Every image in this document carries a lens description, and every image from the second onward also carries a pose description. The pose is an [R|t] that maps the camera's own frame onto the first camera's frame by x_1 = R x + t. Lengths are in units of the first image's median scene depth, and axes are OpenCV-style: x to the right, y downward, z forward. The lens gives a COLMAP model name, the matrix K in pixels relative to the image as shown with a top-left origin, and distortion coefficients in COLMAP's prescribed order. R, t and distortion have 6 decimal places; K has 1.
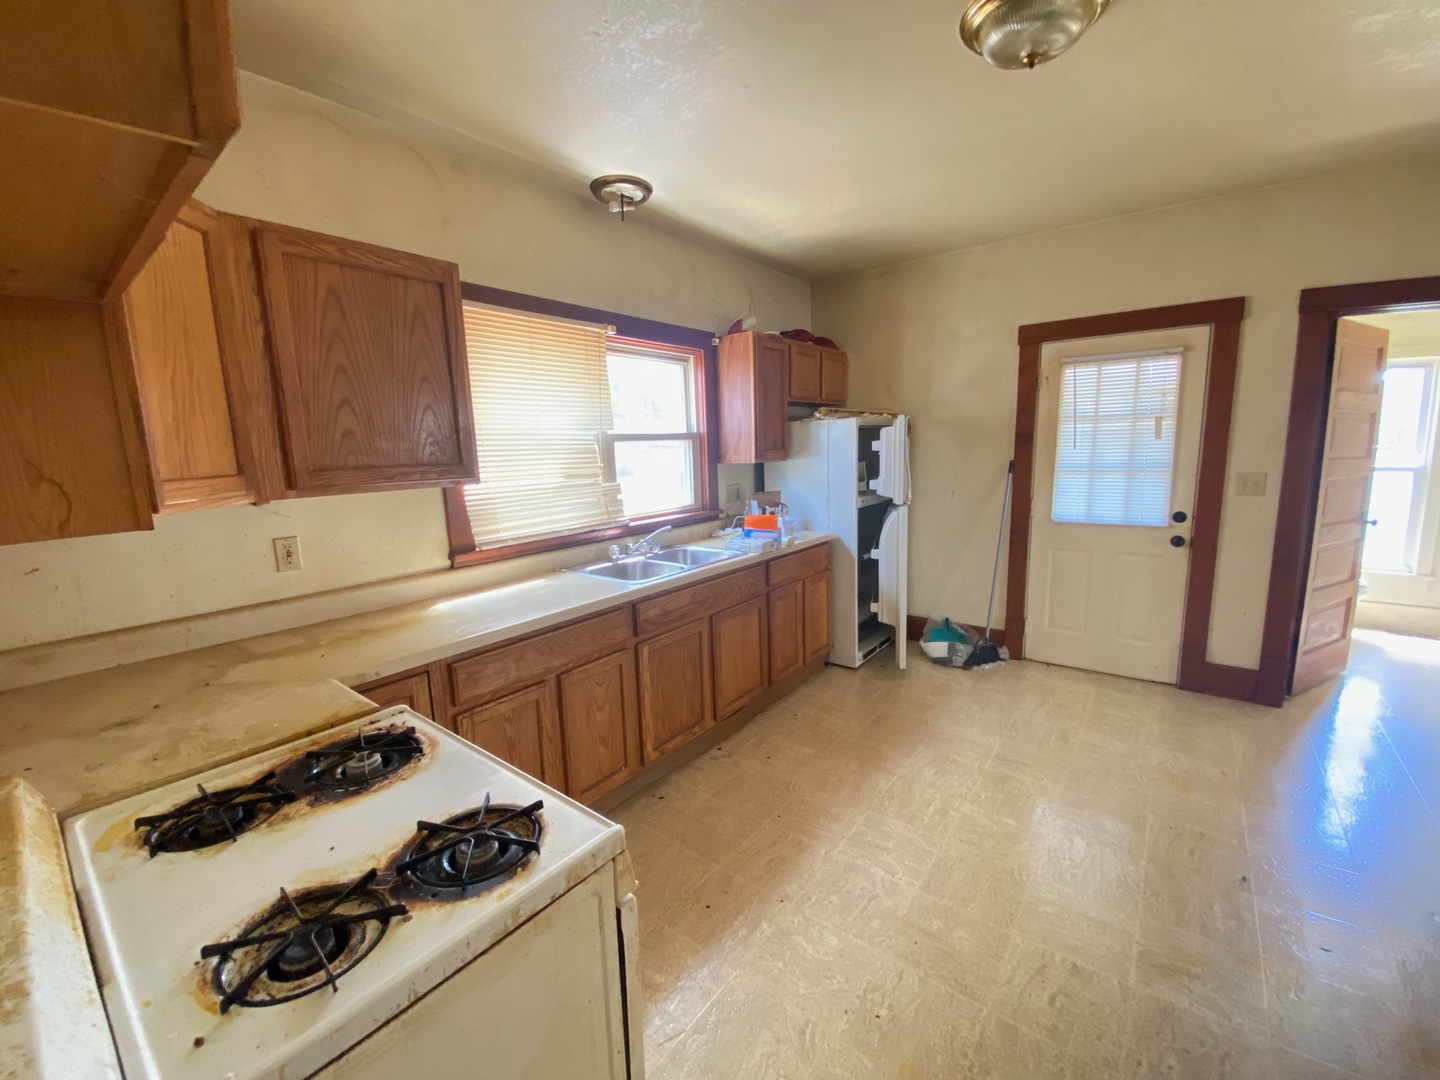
lens RADIAL K [[592.4, 0, 715.9], [0, 592.4, 542.2], [0, 0, 1]] dist [0.047249, -0.033589]
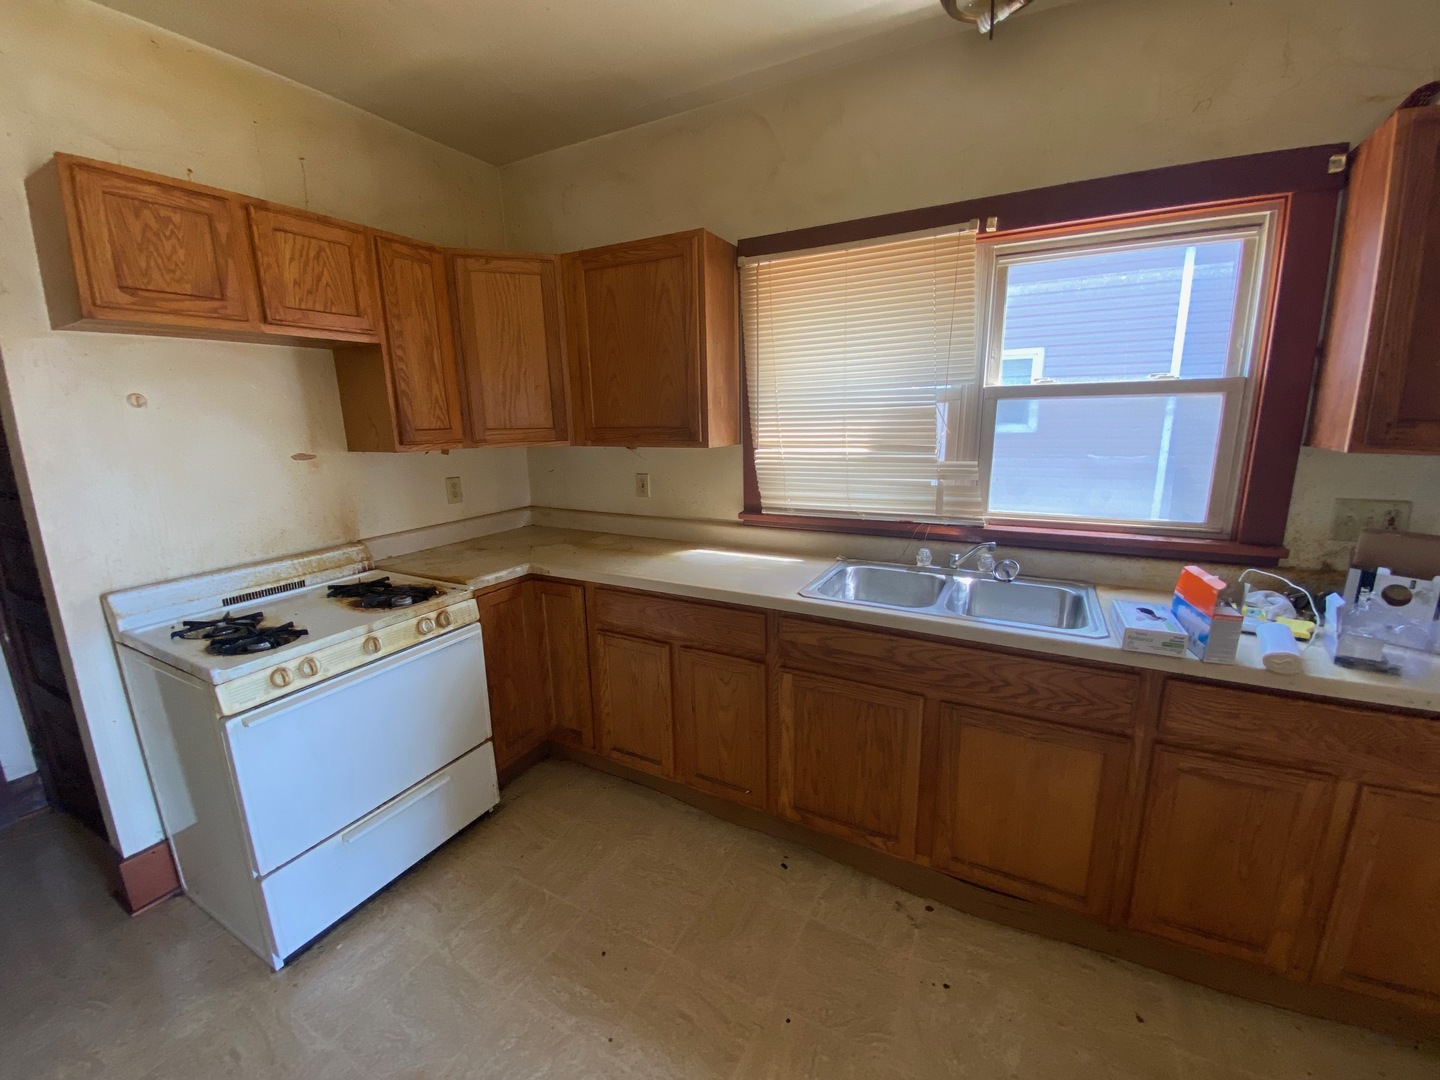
lens RADIAL K [[592.4, 0, 715.9], [0, 592.4, 542.2], [0, 0, 1]] dist [0.047249, -0.033589]
pose [[0.167805, 0.236506, -0.957030, 0.534406], [-0.148830, 0.965746, 0.212565, -0.133753], [0.974521, 0.106765, 0.197256, 0.698160]]
